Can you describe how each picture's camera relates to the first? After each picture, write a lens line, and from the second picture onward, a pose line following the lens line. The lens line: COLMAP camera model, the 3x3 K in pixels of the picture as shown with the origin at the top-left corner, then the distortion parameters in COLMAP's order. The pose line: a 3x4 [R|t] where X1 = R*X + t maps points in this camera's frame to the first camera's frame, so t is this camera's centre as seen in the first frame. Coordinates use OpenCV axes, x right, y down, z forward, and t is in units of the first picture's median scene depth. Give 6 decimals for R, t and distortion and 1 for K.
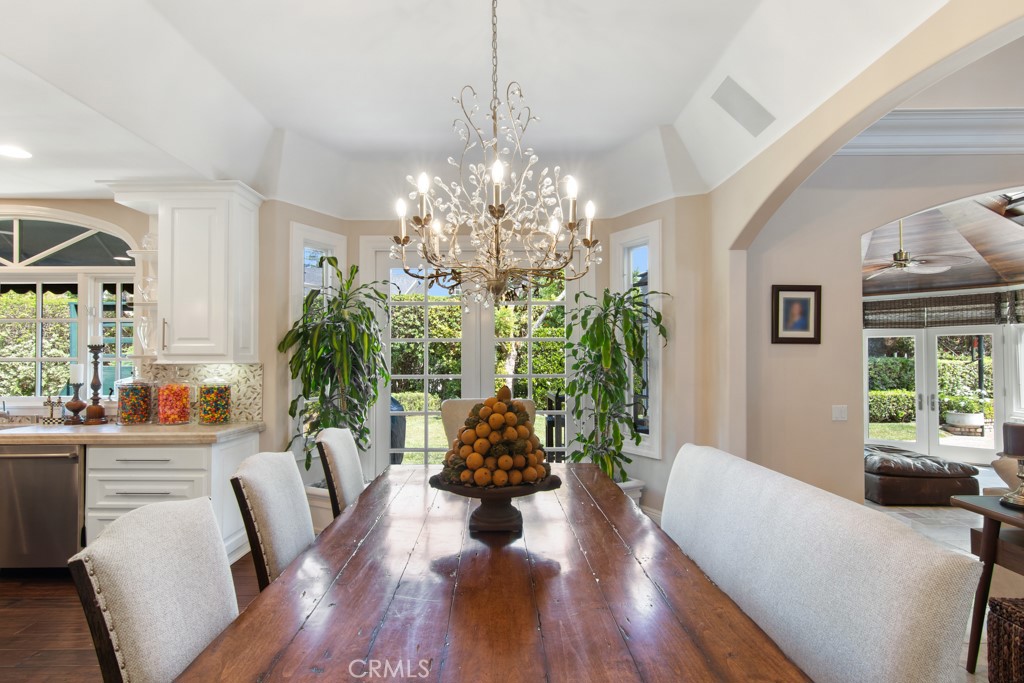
lens RADIAL K [[522.5, 0, 511.4], [0, 522.5, 350.6], [0, 0, 1]] dist [0.005133, 0.001356]
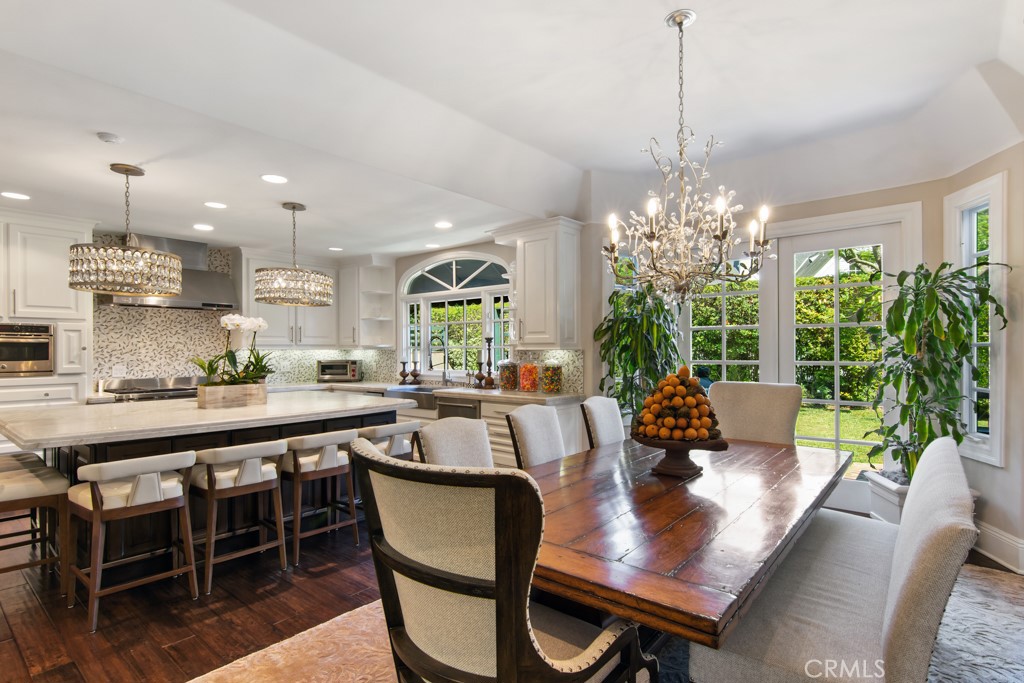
lens RADIAL K [[522.5, 0, 511.4], [0, 522.5, 350.6], [0, 0, 1]] dist [0.005133, 0.001356]
pose [[0.761812, 0.001171, -0.647797, 0.247344], [0.013451, 0.999754, 0.017625, 0.001190], [0.647658, -0.022140, 0.761609, -0.122762]]
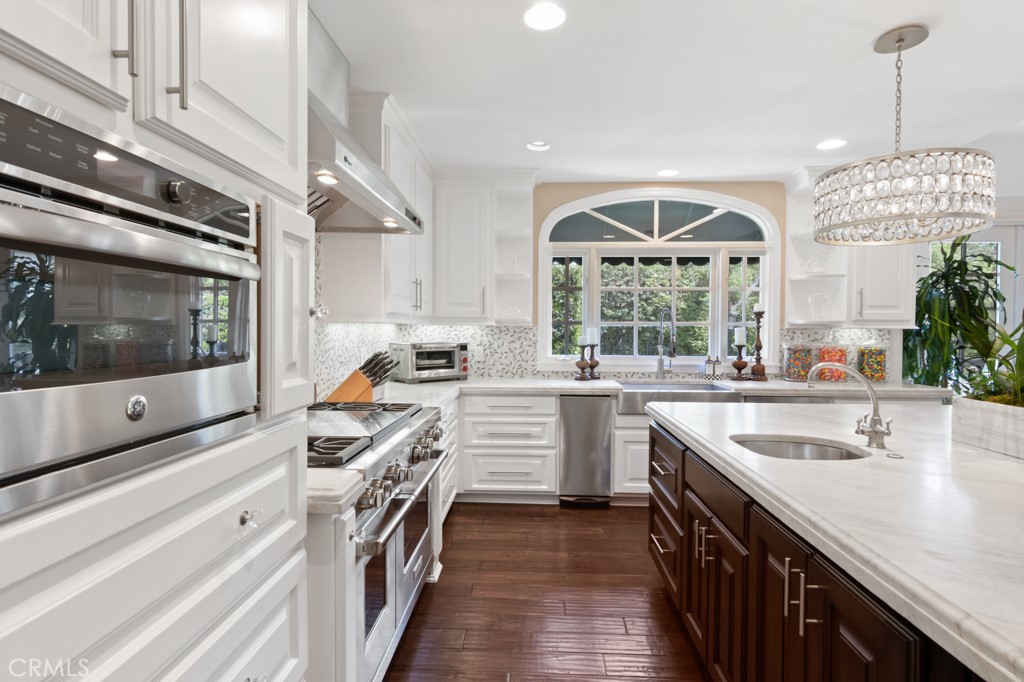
lens RADIAL K [[516.4, 0, 513.0], [0, 516.4, 337.4], [0, 0, 1]] dist [-0.000440, 0.000877]
pose [[0.998938, 0.009118, -0.045164, -1.264430], [-0.007498, 0.999327, 0.035908, 0.009726], [0.045461, -0.035532, 0.998334, -0.146287]]
